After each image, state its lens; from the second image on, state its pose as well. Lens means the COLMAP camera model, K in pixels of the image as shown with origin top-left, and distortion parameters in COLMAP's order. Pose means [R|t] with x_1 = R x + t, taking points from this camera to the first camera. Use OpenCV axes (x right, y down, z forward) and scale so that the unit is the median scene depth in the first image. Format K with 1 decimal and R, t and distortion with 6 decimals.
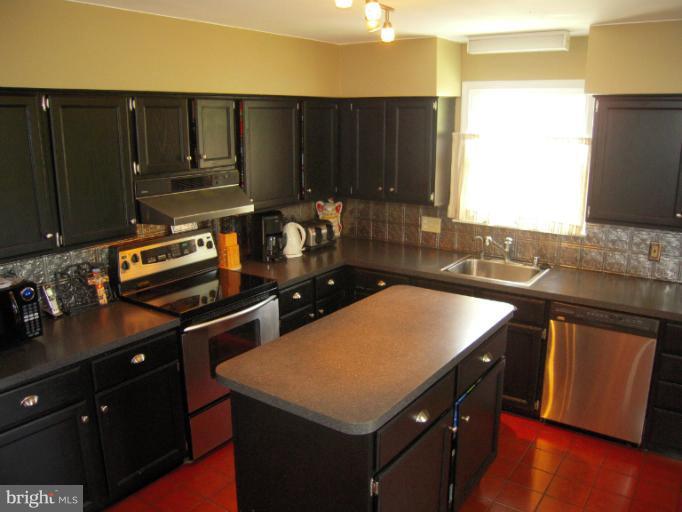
lens RADIAL K [[565.6, 0, 345.4], [0, 565.6, 254.6], [0, 0, 1]] dist [-0.127872, 0.065836]
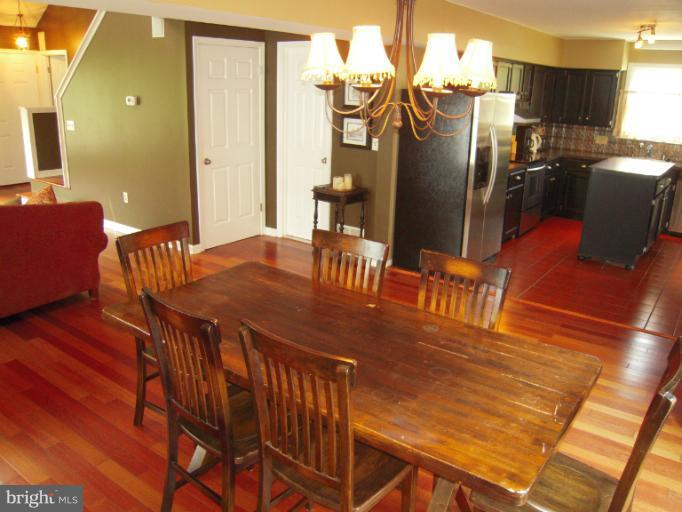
lens RADIAL K [[565.6, 0, 345.4], [0, 565.6, 254.6], [0, 0, 1]] dist [-0.127872, 0.065836]
pose [[0.999245, 0.037347, -0.010736, -0.739527], [-0.036629, 0.997484, 0.060692, 0.275664], [0.012975, -0.060253, 0.998099, -0.934775]]
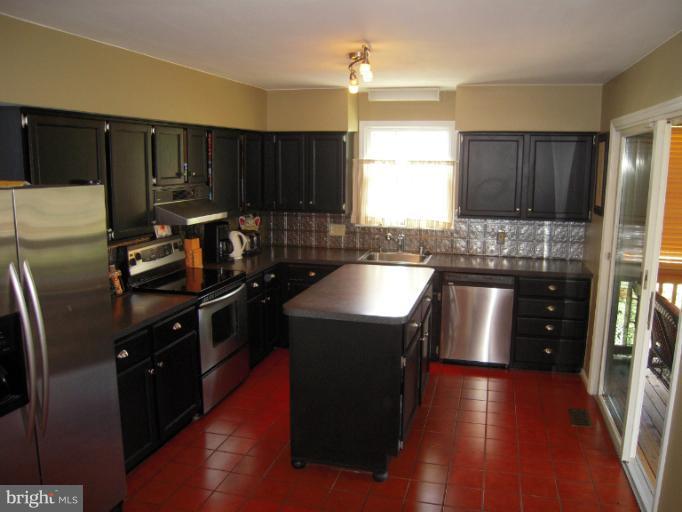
lens RADIAL K [[565.6, 0, 345.4], [0, 565.6, 254.6], [0, 0, 1]] dist [-0.127872, 0.065836]
pose [[0.940409, -0.048790, 0.336527, -0.305730], [0.071803, 0.995830, -0.056274, 0.087580], [-0.332378, 0.077084, 0.939991, -0.247744]]
